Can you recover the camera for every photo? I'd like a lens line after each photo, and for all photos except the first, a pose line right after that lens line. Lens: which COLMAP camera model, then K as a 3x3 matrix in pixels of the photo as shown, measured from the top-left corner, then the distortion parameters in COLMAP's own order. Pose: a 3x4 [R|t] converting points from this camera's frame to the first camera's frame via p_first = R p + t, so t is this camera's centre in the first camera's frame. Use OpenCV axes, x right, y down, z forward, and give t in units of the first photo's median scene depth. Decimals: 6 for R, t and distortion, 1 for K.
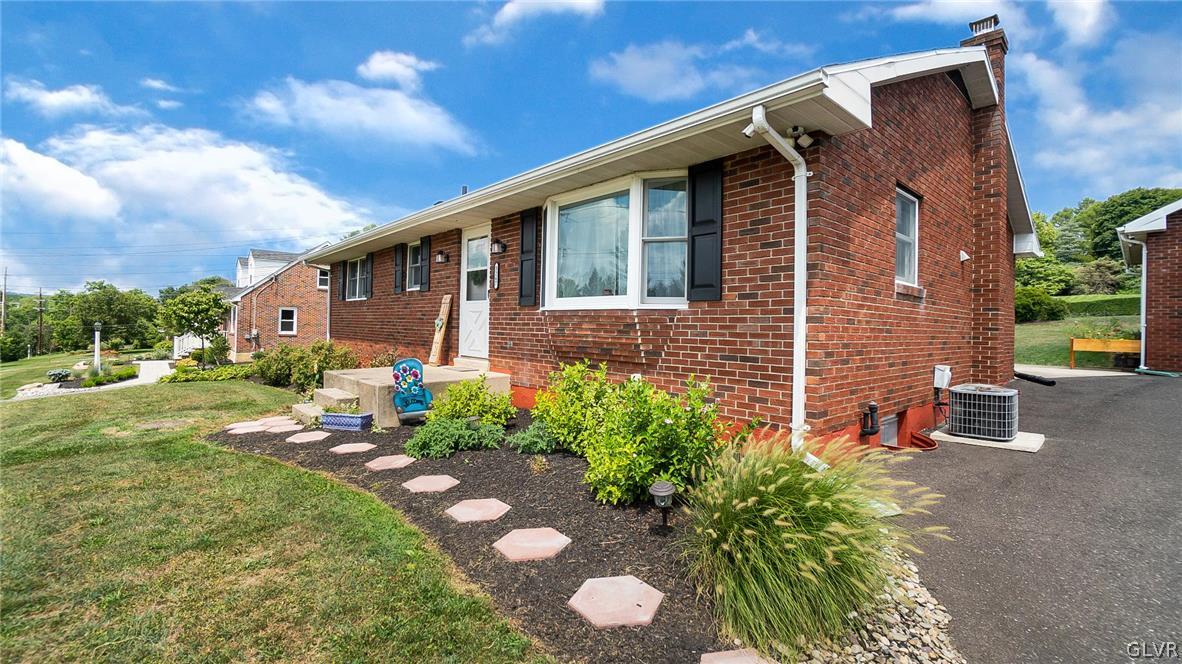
lens RADIAL K [[517.8, 0, 586.8], [0, 517.8, 319.2], [0, 0, 1]] dist [-0.051455, 0.020791]
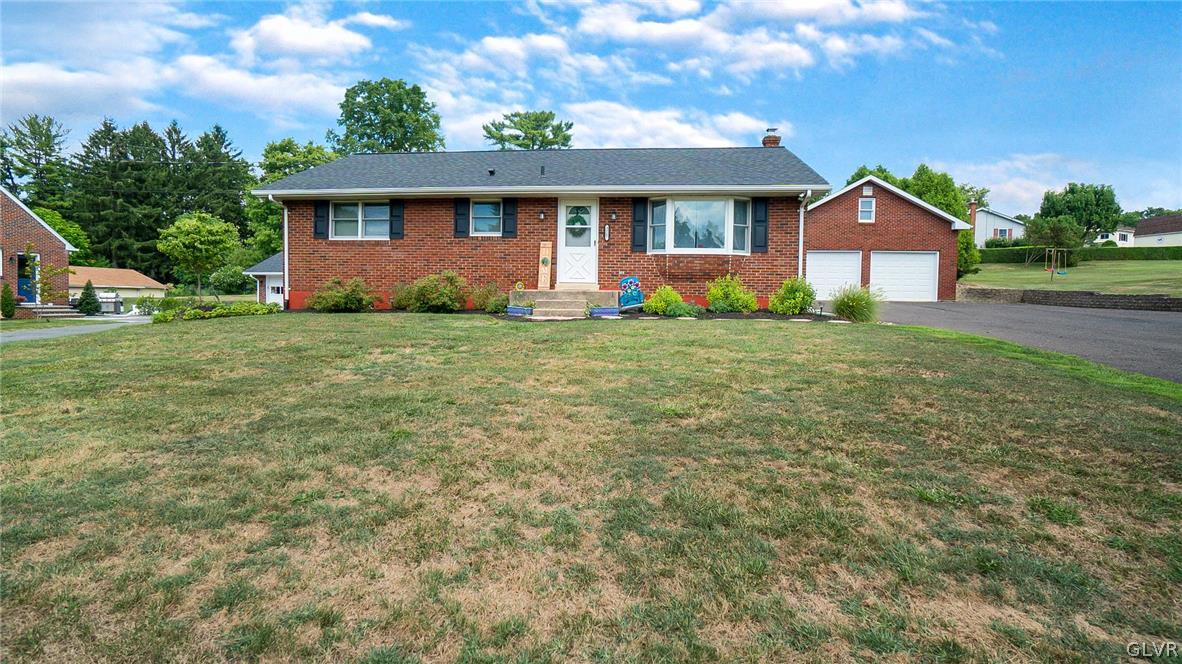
lens RADIAL K [[586.6, 0, 590.4], [0, 586.6, 289.0], [0, 0, 1]] dist [-0.046699, 0.027900]
pose [[0.752293, 0.002183, 0.658825, -1.353611], [-0.010231, 0.999913, 0.008369, 0.076738], [-0.658750, -0.013037, 0.752249, -0.358194]]
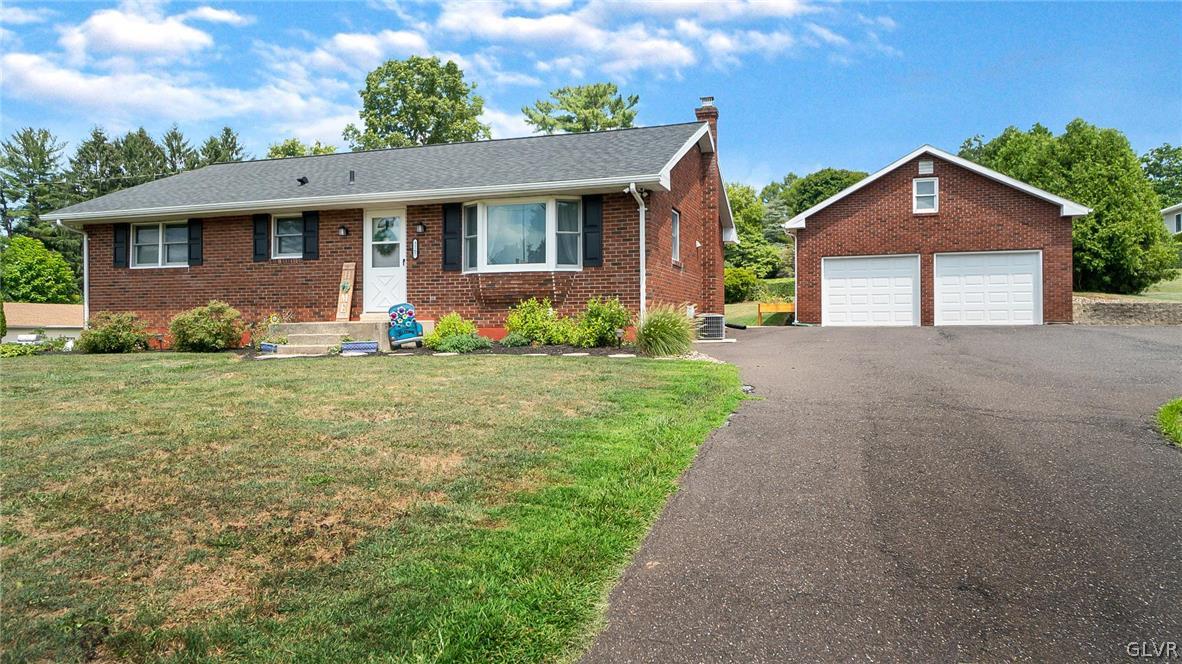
lens RADIAL K [[787.7, 0, 586.6], [0, 787.7, 305.7], [0, 0, 1]] dist [0.036140, 0.003145]
pose [[0.865725, -0.009481, 0.500431, -0.758423], [0.015028, 0.999862, -0.007054, 0.078823], [-0.500295, 0.013628, 0.865748, -0.921263]]
